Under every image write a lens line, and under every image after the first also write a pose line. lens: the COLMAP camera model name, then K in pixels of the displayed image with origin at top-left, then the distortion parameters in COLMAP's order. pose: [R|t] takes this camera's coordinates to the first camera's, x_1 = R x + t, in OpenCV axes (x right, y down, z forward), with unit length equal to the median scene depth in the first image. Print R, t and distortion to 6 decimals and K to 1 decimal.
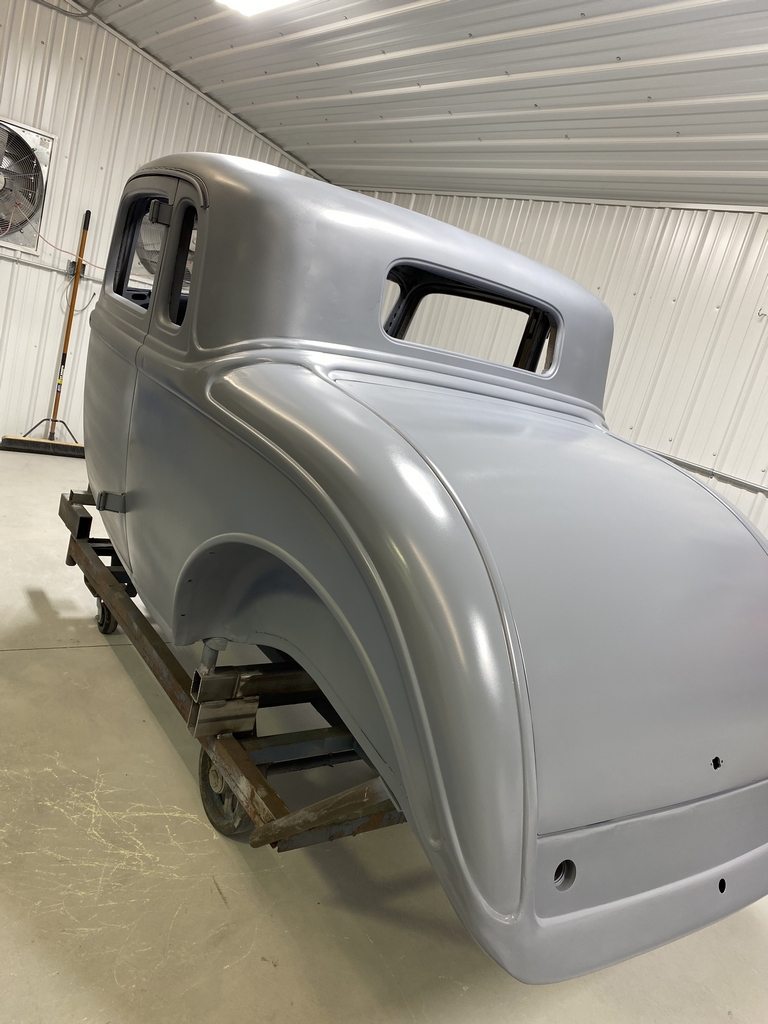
lens RADIAL K [[782.4, 0, 394.6], [0, 782.4, 506.9], [0, 0, 1]] dist [0.010905, -0.000465]
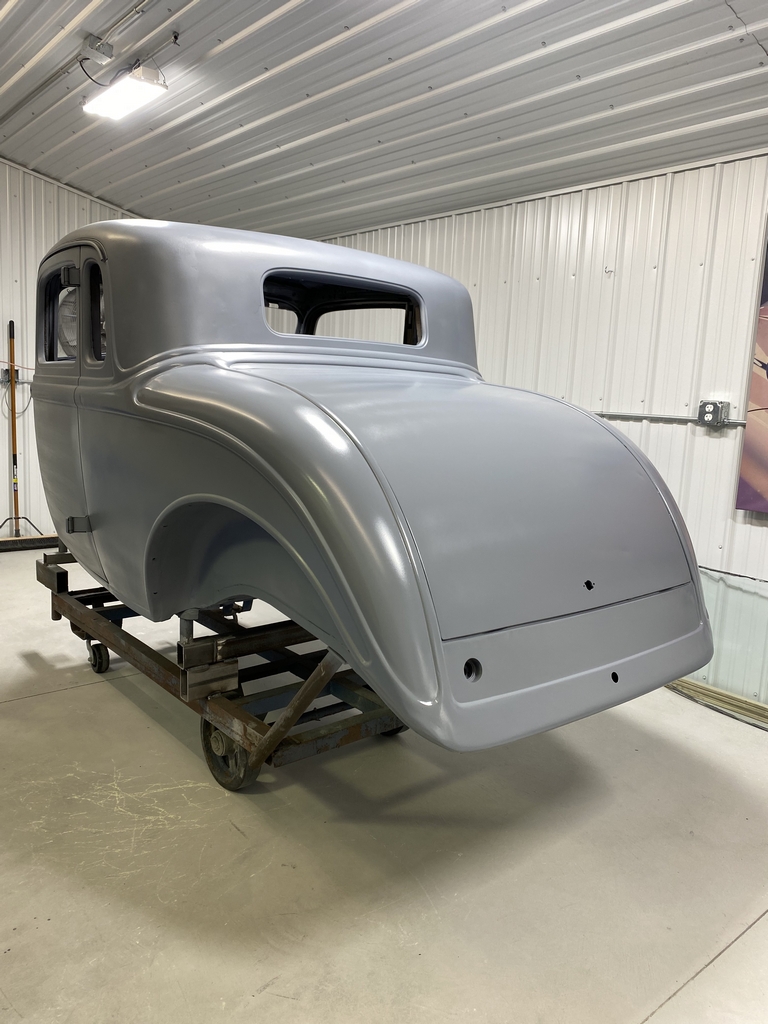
lens RADIAL K [[782.4, 0, 394.6], [0, 782.4, 506.9], [0, 0, 1]] dist [0.010905, -0.000465]
pose [[0.974347, -0.221012, 0.042449, 0.050531], [0.223485, 0.972413, -0.066833, 0.140065], [-0.026507, 0.074606, 0.996861, -0.166761]]
